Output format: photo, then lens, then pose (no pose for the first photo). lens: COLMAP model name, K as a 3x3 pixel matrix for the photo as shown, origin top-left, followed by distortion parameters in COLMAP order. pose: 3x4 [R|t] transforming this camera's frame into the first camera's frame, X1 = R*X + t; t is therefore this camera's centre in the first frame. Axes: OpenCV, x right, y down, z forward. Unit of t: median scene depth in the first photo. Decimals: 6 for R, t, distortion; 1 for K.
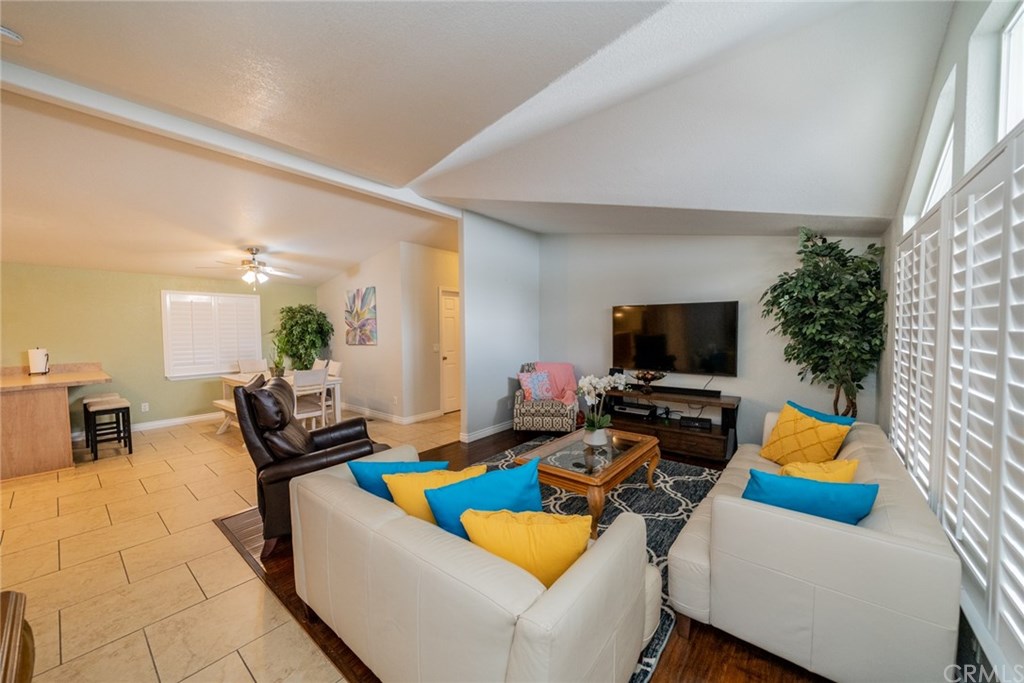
lens RADIAL K [[371.4, 0, 508.6], [0, 371.4, 345.1], [0, 0, 1]] dist [-0.003011, -0.000191]
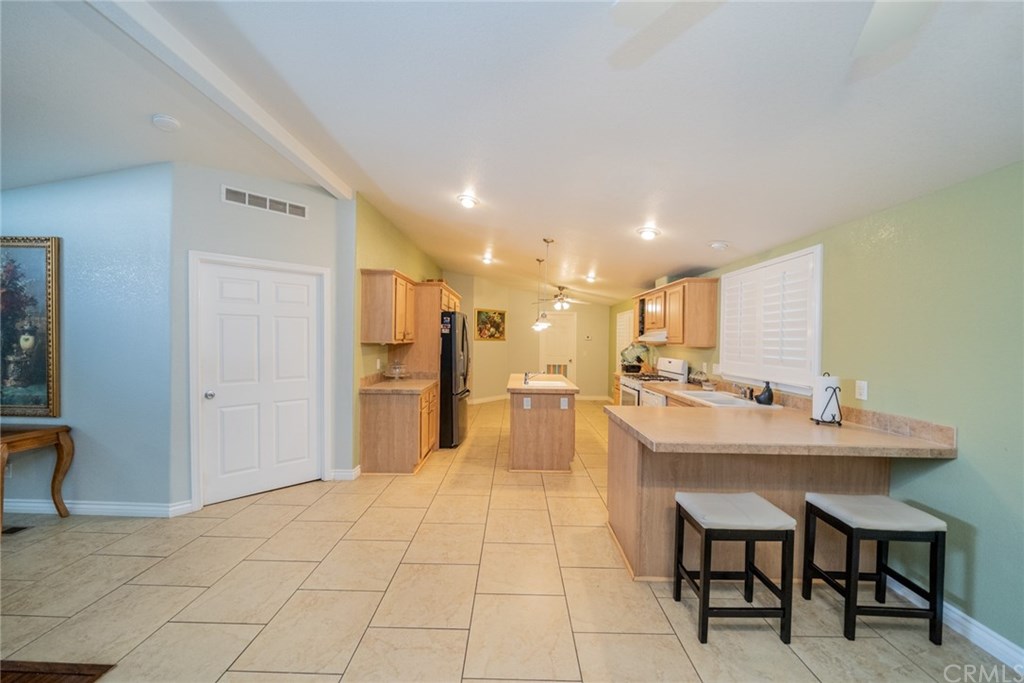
lens RADIAL K [[358.0, 0, 510.8], [0, 358.0, 344.4], [0, 0, 1]] dist [-0.007978, 0.000185]
pose [[-0.781039, 0.003985, -0.624469, -0.528407], [-0.038426, 0.997778, 0.054427, -0.040622], [0.623299, 0.066506, -0.779151, 0.993241]]
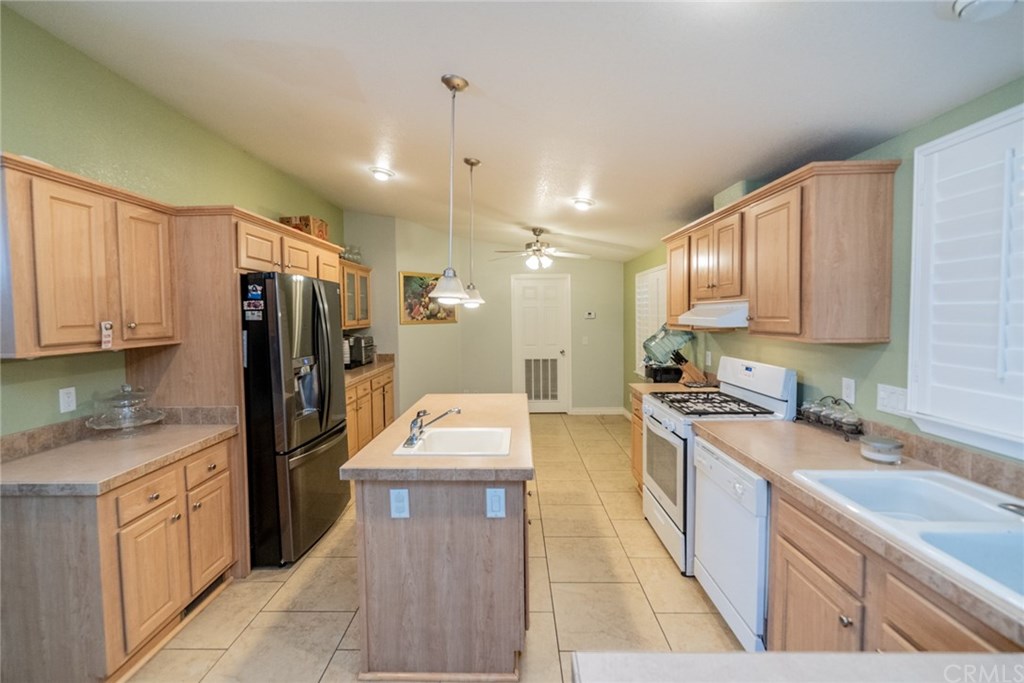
lens RADIAL K [[433.4, 0, 503.5], [0, 433.4, 333.2], [0, 0, 1]] dist [-0.002648, -0.000314]
pose [[-0.788675, 0.042569, -0.613335, -0.891537], [-0.011742, 0.996375, 0.084253, -0.044455], [0.614699, 0.073650, -0.785316, 0.745530]]
